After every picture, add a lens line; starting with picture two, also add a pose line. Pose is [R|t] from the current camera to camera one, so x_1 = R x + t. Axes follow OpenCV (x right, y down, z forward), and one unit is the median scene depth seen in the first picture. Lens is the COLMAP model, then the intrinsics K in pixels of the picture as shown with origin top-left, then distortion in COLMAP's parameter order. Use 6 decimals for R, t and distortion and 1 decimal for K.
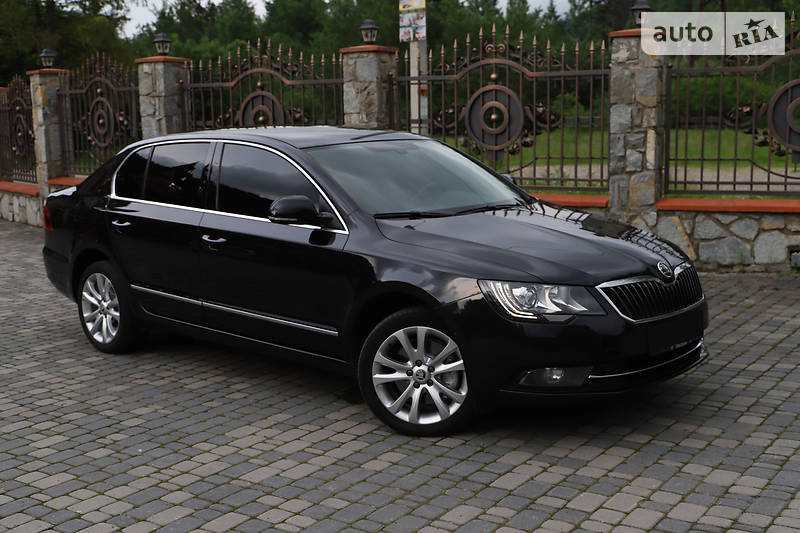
lens RADIAL K [[1058.8, 0, 399.5], [0, 1058.8, 266.2], [0, 0, 1]] dist [0.021729, 0.000000]
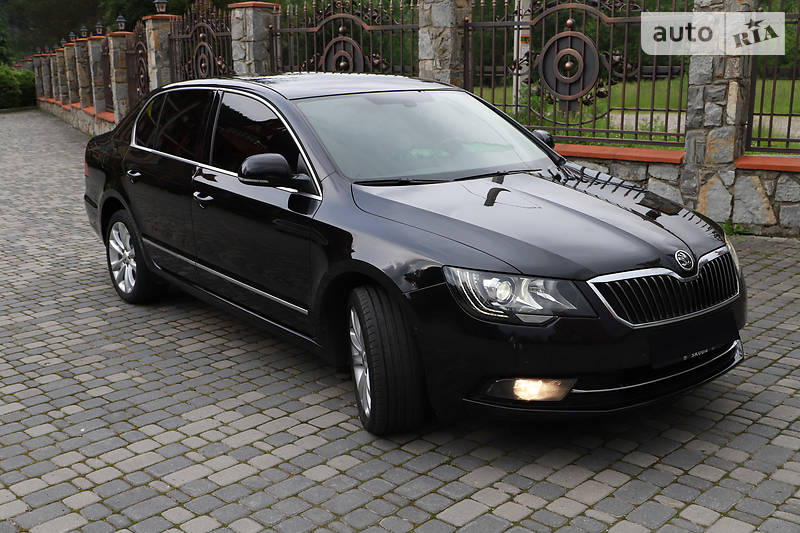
lens RADIAL K [[907.5, 0, 401.0], [0, 907.5, 265.6], [0, 0, 1]] dist [0.008356, 0.000000]
pose [[0.985988, 0.046363, -0.160247, 0.120200], [-0.033176, 0.995912, 0.084013, -0.035929], [0.163487, -0.077519, 0.983495, 0.227022]]
